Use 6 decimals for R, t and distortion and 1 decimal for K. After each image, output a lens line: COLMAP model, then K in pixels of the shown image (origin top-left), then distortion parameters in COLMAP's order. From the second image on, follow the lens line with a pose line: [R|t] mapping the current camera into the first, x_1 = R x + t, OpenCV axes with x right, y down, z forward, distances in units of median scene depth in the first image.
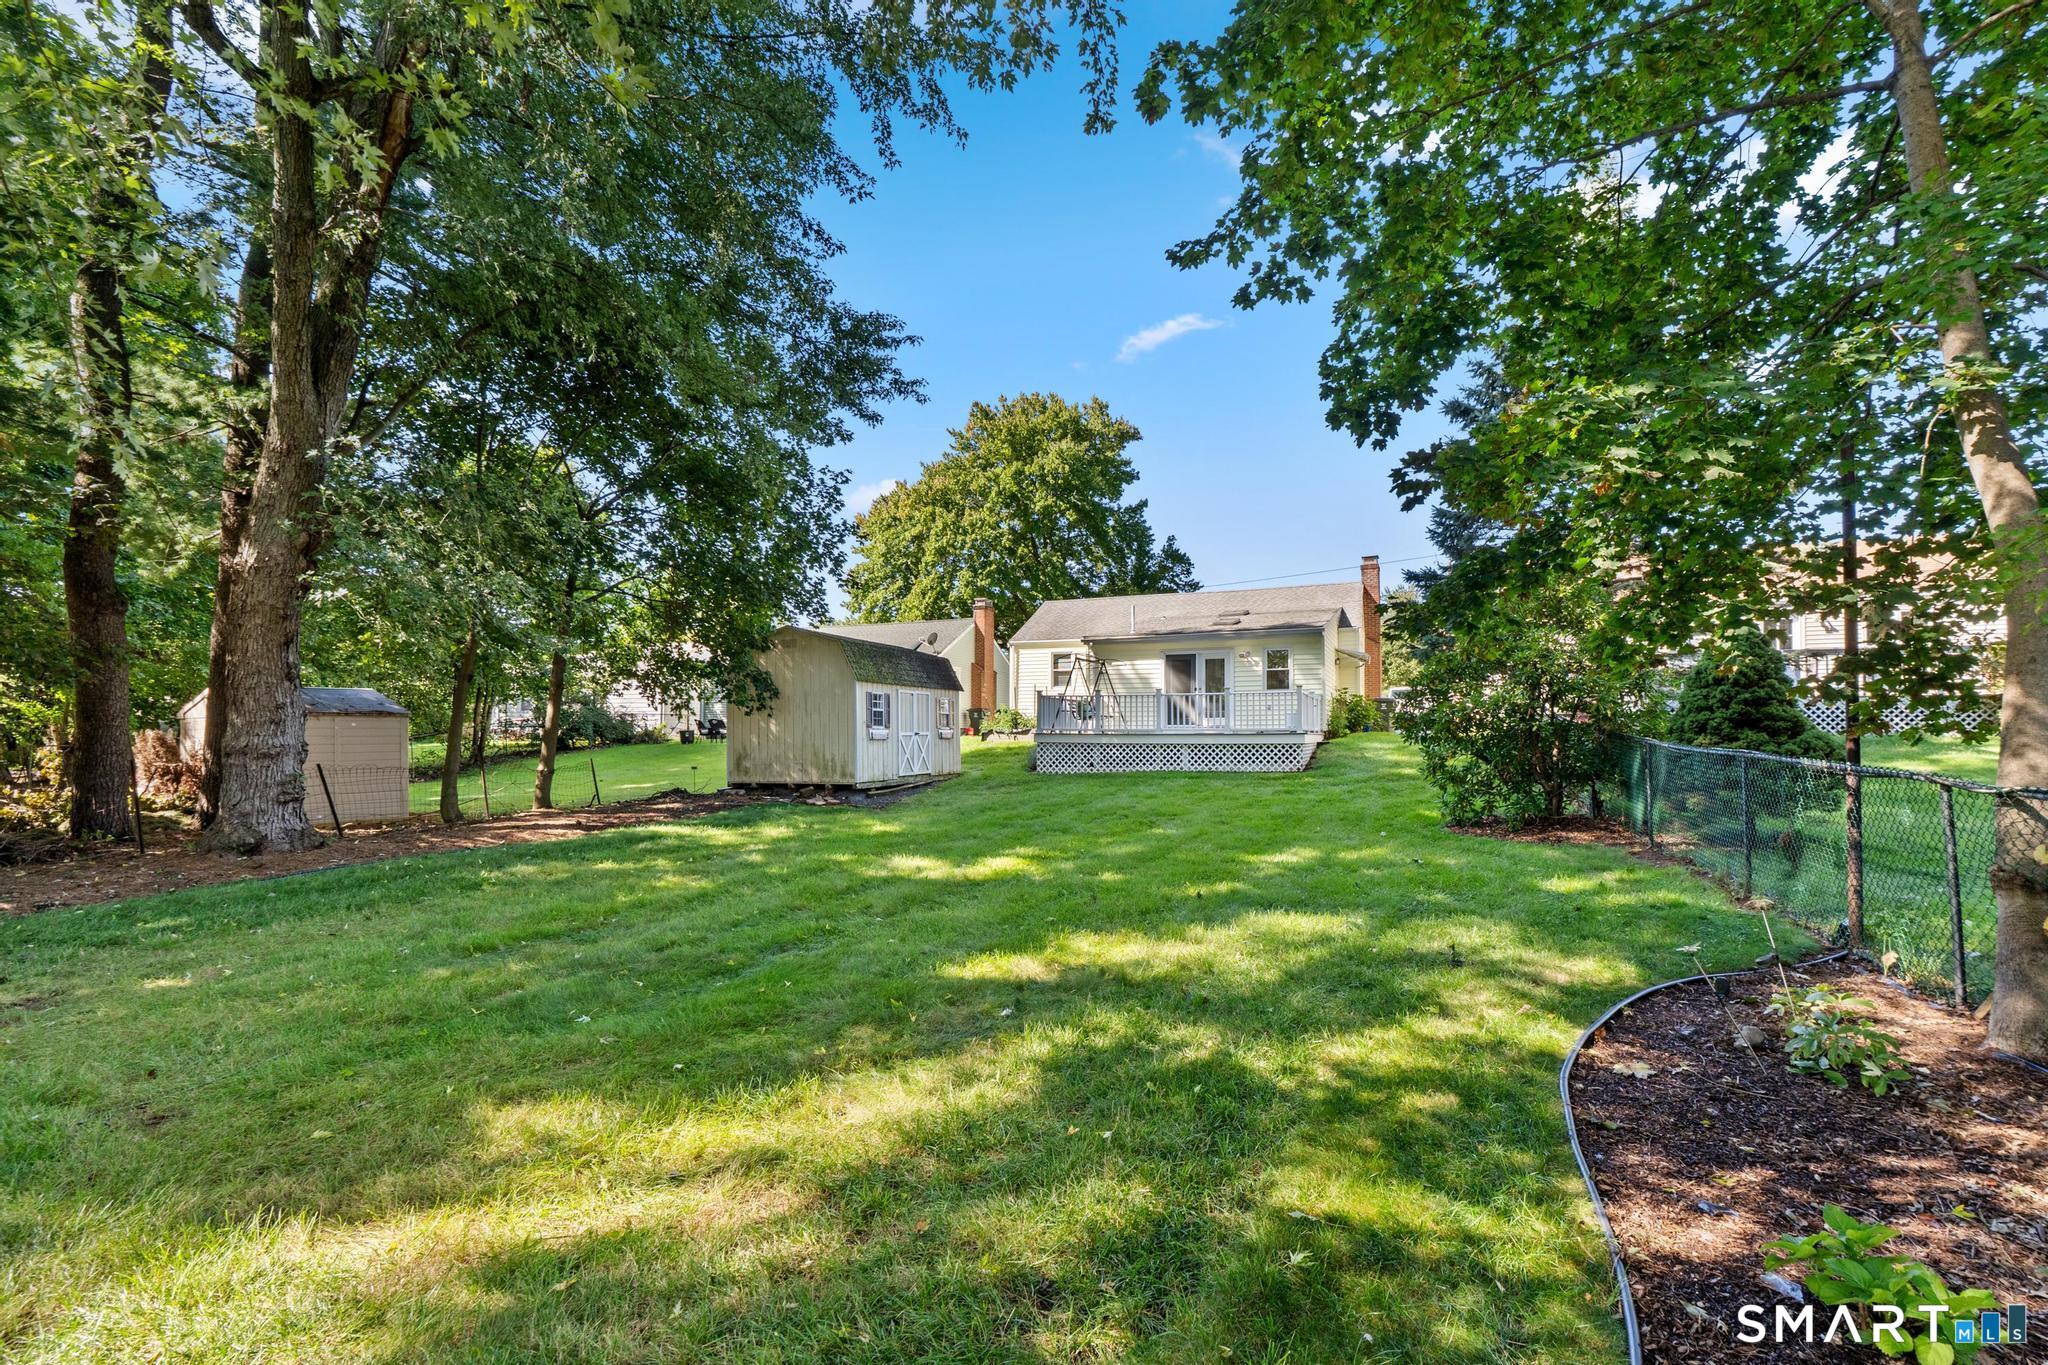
lens RADIAL K [[941.3, 0, 1024.8], [0, 941.3, 673.5], [0, 0, 1]] dist [-0.015594, 0.005558]
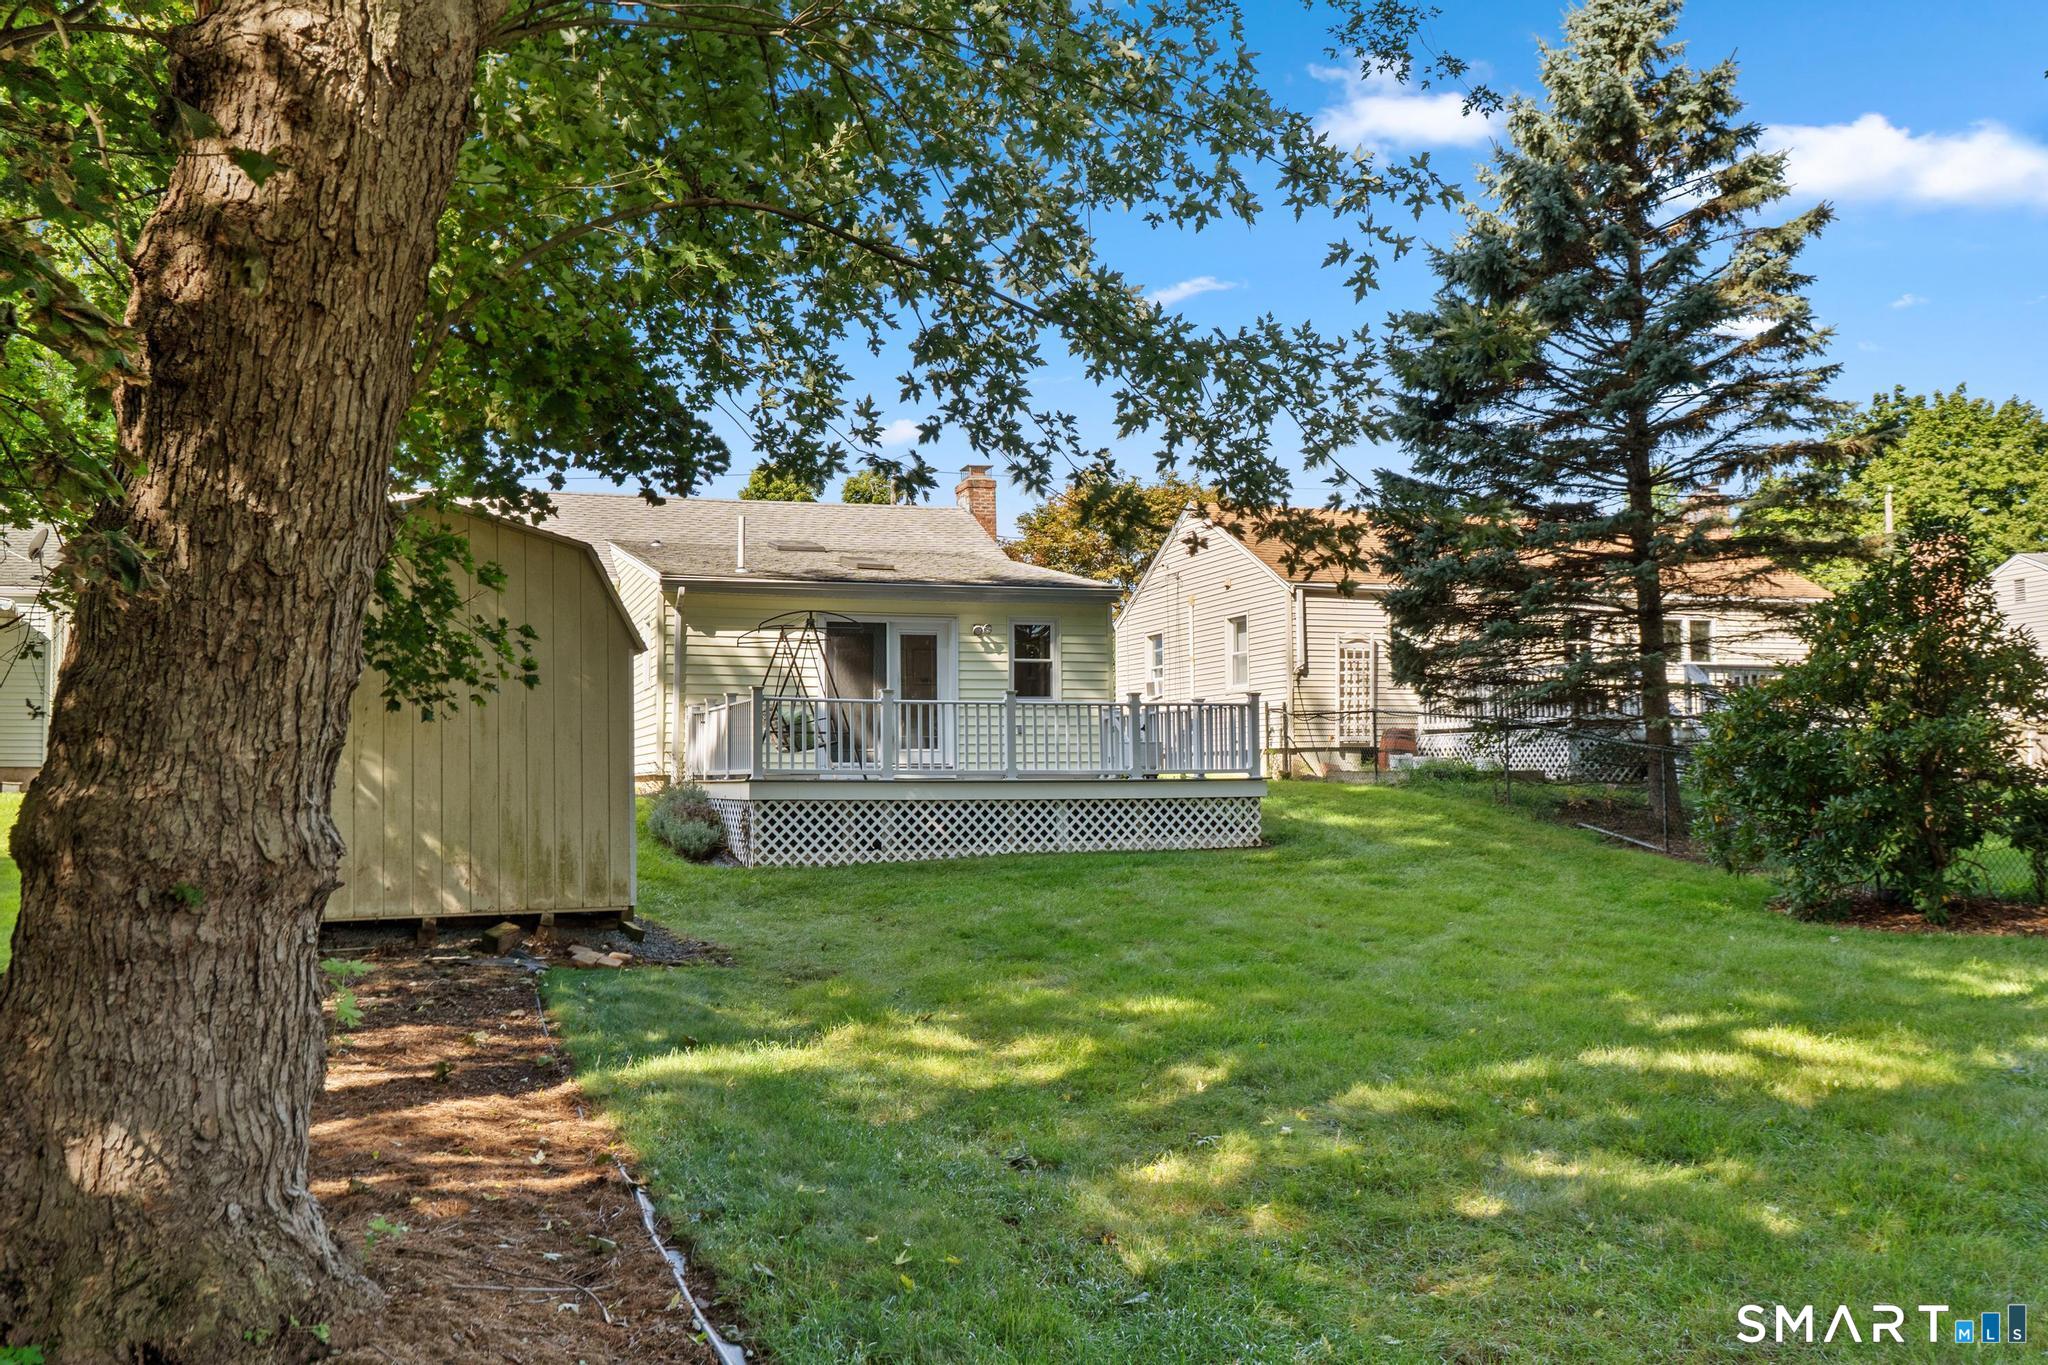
lens RADIAL K [[1805.6, 0, 1028.3], [0, 1805.6, 641.6], [0, 0, 1]] dist [0.011380, -0.008857]
pose [[0.728842, 0.048800, 0.682941, -0.783479], [-0.039691, 0.998791, -0.029011, 0.025985], [-0.683531, -0.005962, 0.729897, 0.433130]]
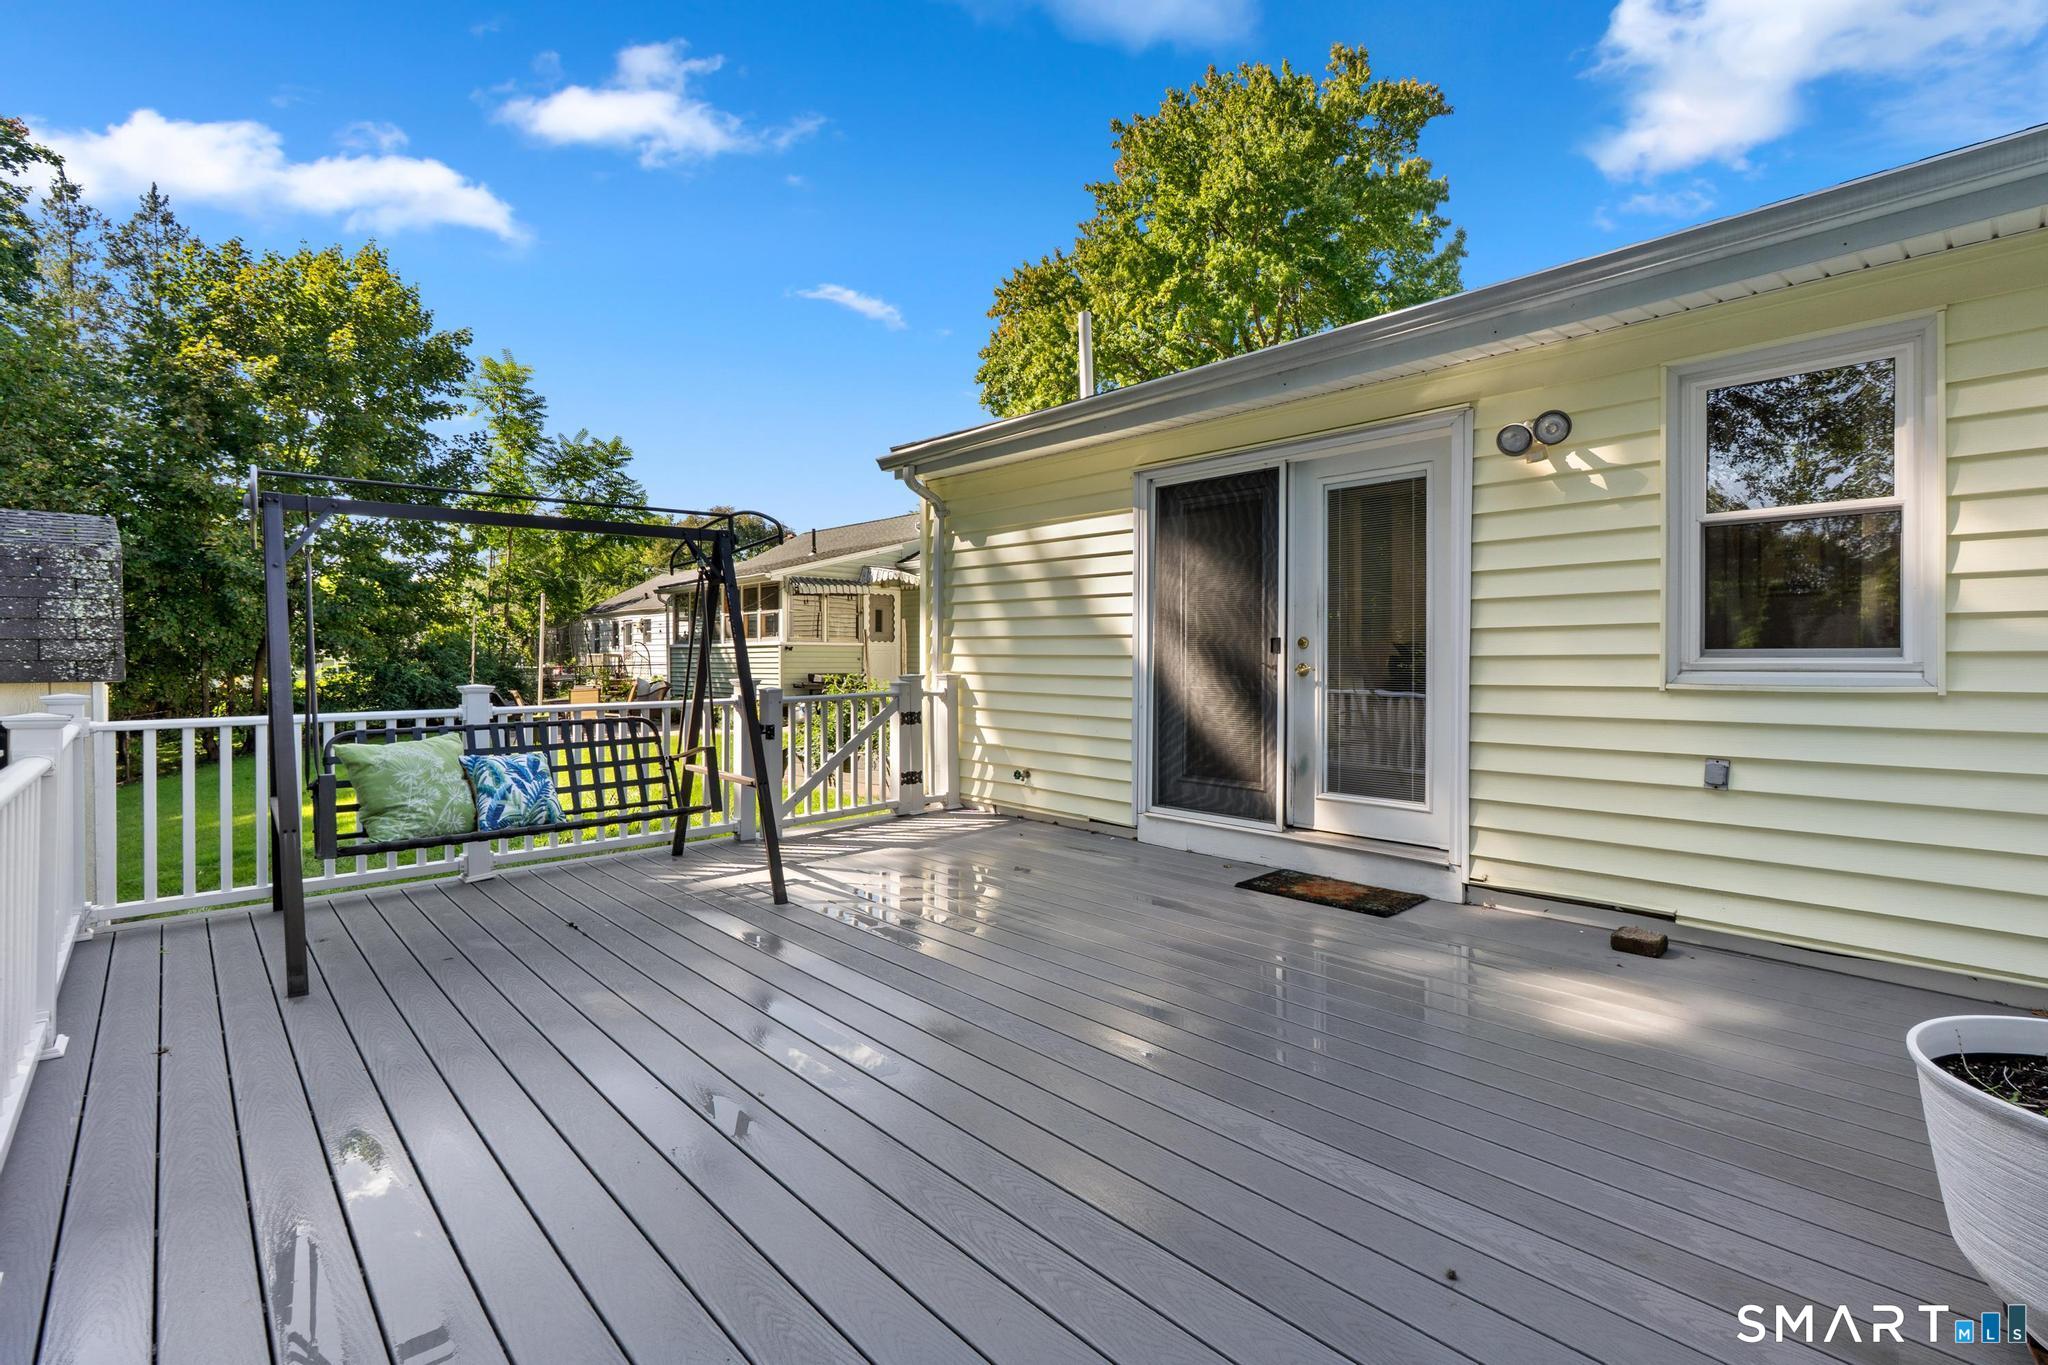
lens RADIAL K [[941.3, 0, 1024.8], [0, 941.3, 673.5], [0, 0, 1]] dist [-0.015594, 0.005558]
pose [[0.917140, 0.013099, -0.398350, 0.388085], [0.012531, 0.998018, 0.061669, 0.016749], [0.398368, -0.061550, 0.915158, 1.462825]]
